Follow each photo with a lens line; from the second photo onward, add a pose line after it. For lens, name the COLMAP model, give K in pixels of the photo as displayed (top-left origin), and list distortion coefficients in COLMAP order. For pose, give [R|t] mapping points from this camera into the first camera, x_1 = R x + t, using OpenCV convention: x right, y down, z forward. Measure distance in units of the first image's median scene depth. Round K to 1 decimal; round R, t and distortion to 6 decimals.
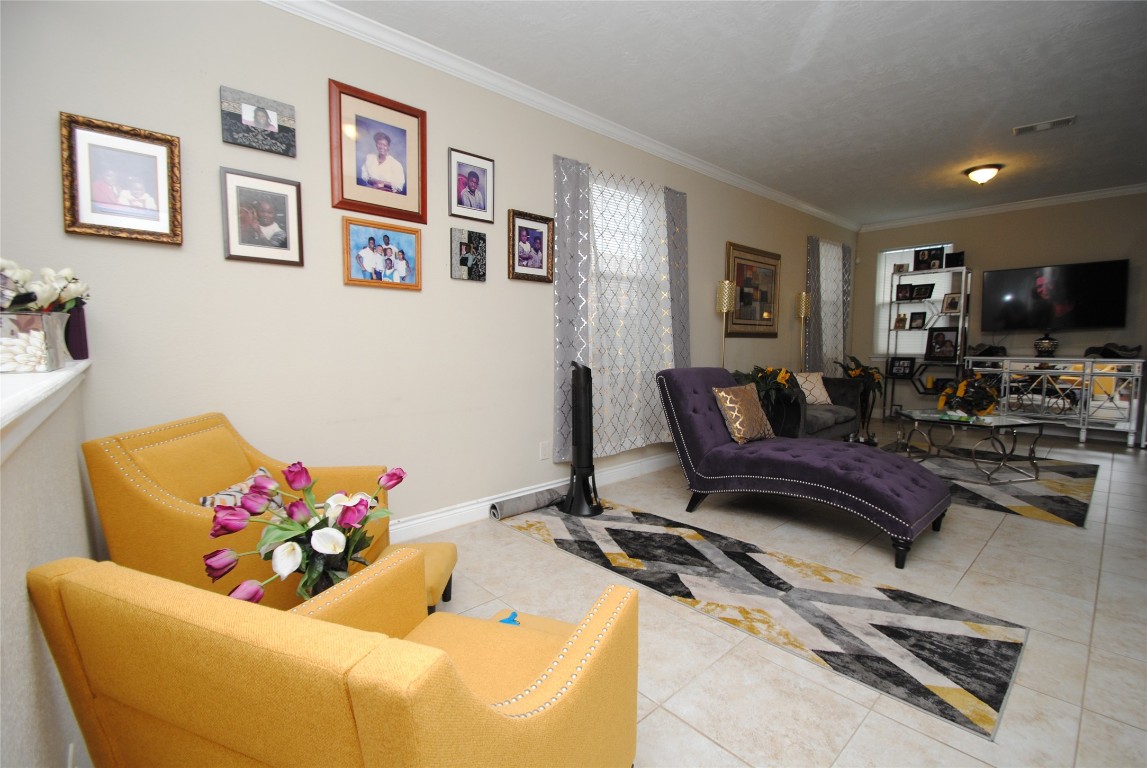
lens RADIAL K [[502.6, 0, 580.1], [0, 502.6, 387.0], [0, 0, 1]] dist [0.019233, -0.019934]
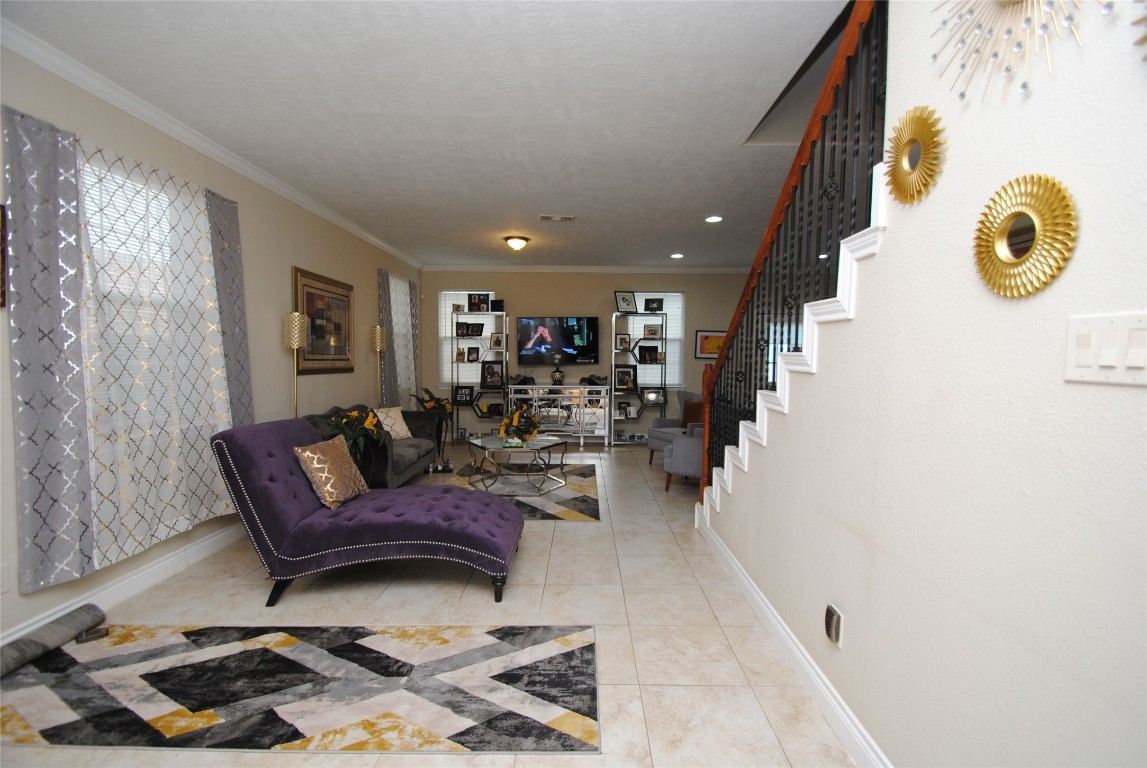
lens RADIAL K [[502.6, 0, 580.1], [0, 502.6, 387.0], [0, 0, 1]] dist [0.019233, -0.019934]
pose [[0.677913, -0.034733, 0.734321, -0.028789], [0.055541, 0.998448, -0.004049, -0.070151], [-0.733041, 0.043530, 0.678790, 0.073353]]
